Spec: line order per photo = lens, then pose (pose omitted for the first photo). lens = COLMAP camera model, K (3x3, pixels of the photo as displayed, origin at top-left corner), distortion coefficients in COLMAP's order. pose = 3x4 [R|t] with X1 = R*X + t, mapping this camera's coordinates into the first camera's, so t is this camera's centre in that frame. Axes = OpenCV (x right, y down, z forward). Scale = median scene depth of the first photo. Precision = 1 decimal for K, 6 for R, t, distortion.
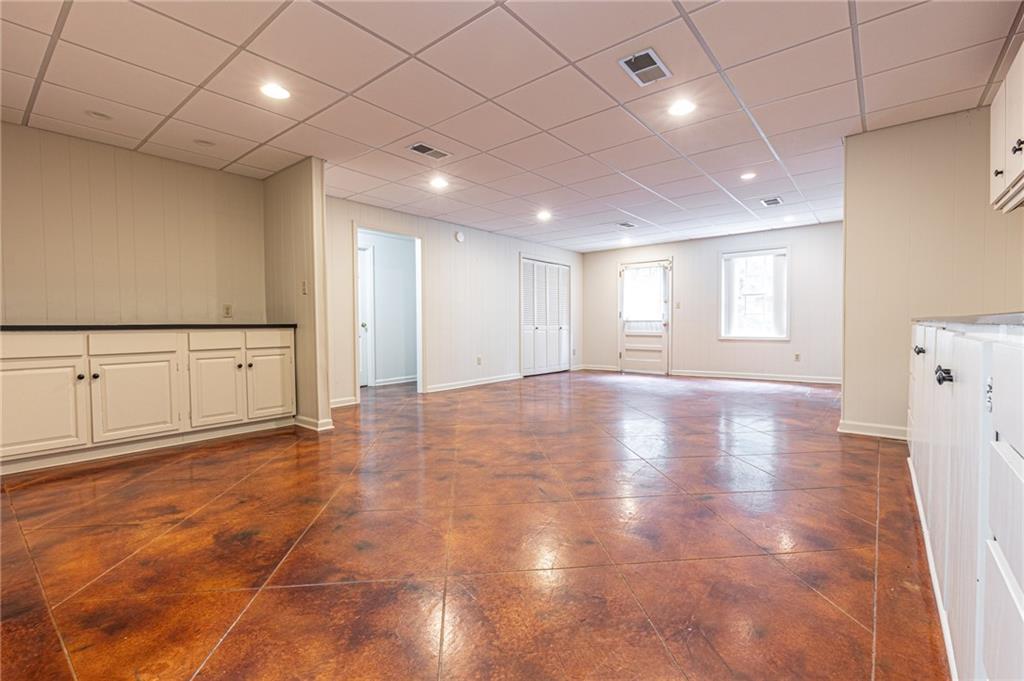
lens RADIAL K [[458.8, 0, 516.4], [0, 458.8, 336.0], [0, 0, 1]] dist [0.003393, -0.000215]
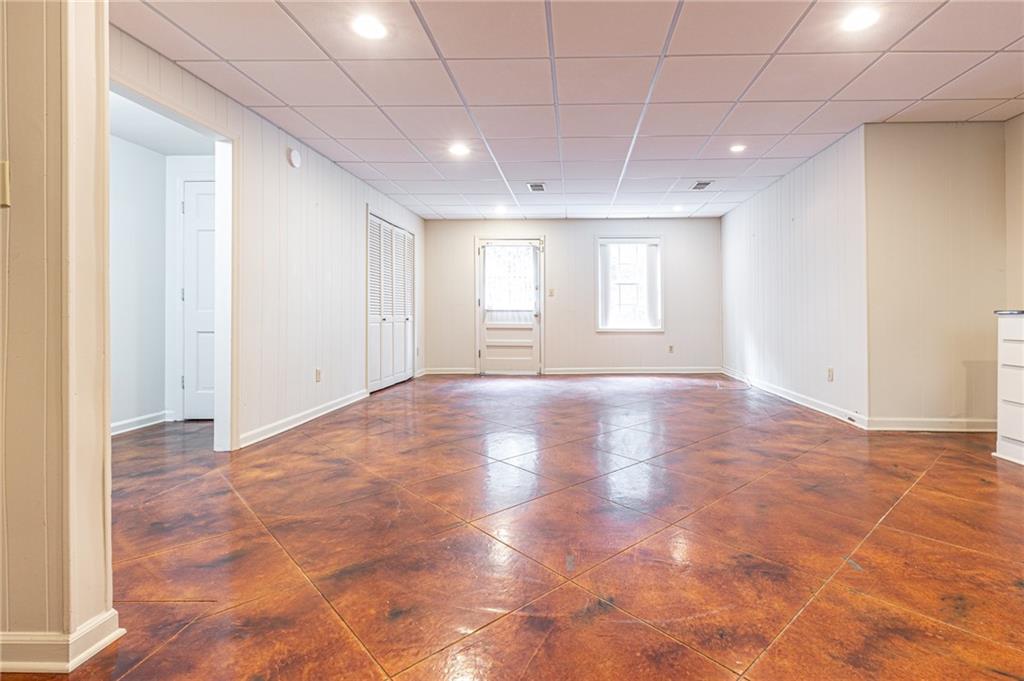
lens RADIAL K [[468.5, 0, 512.0], [0, 468.5, 306.0], [0, 0, 1]] dist [0.002386, -0.000586]
pose [[0.787850, 0.017037, 0.615632, -0.242664], [0.010069, 0.999127, -0.040536, -0.007141], [-0.615785, 0.038135, 0.786991, 0.352984]]
